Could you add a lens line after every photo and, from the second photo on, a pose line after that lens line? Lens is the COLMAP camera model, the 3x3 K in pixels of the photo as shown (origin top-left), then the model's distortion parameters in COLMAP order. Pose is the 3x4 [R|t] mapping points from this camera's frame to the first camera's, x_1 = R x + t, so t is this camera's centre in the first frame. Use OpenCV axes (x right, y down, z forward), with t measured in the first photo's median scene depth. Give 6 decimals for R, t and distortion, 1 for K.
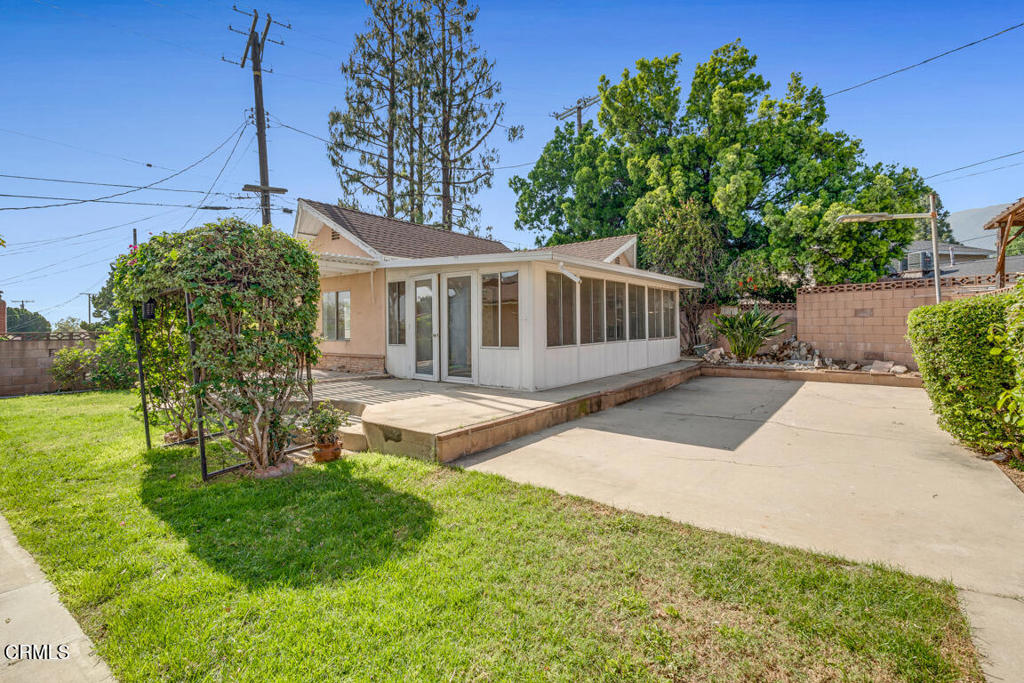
lens RADIAL K [[465.4, 0, 512.0], [0, 465.4, 336.1], [0, 0, 1]] dist [0.001599, 0.000098]
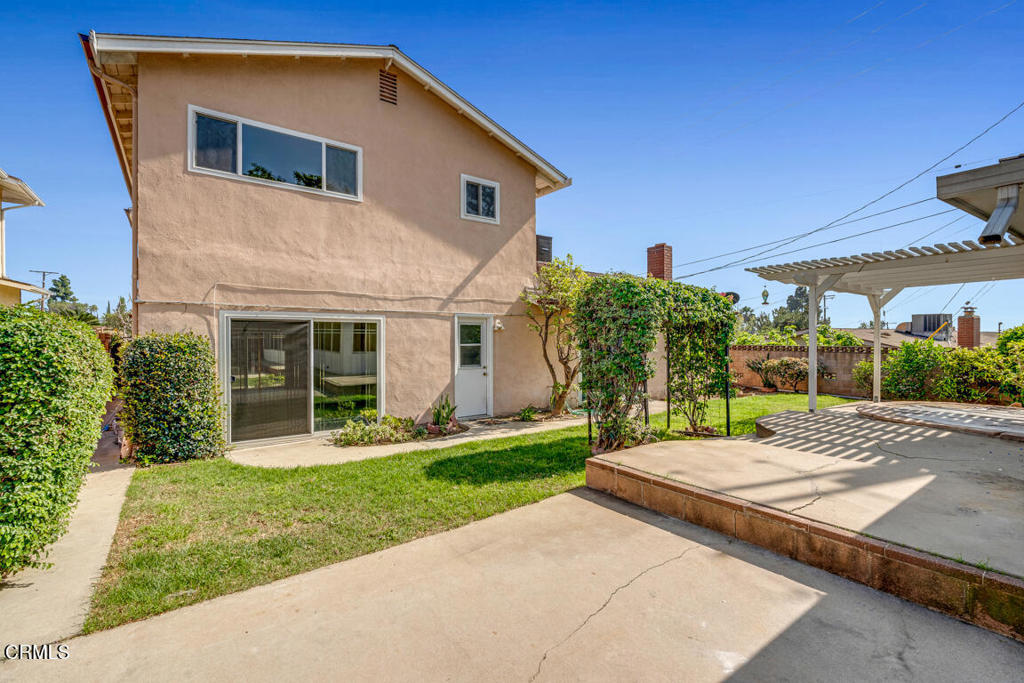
lens RADIAL K [[465.4, 0, 514.3], [0, 465.4, 343.0], [0, 0, 1]] dist [0.001599, 0.000098]
pose [[-0.323024, 0.001263, -0.946390, 1.019981], [-0.010267, 0.999936, 0.004838, -0.050619], [0.946335, 0.011279, -0.322990, 1.391926]]
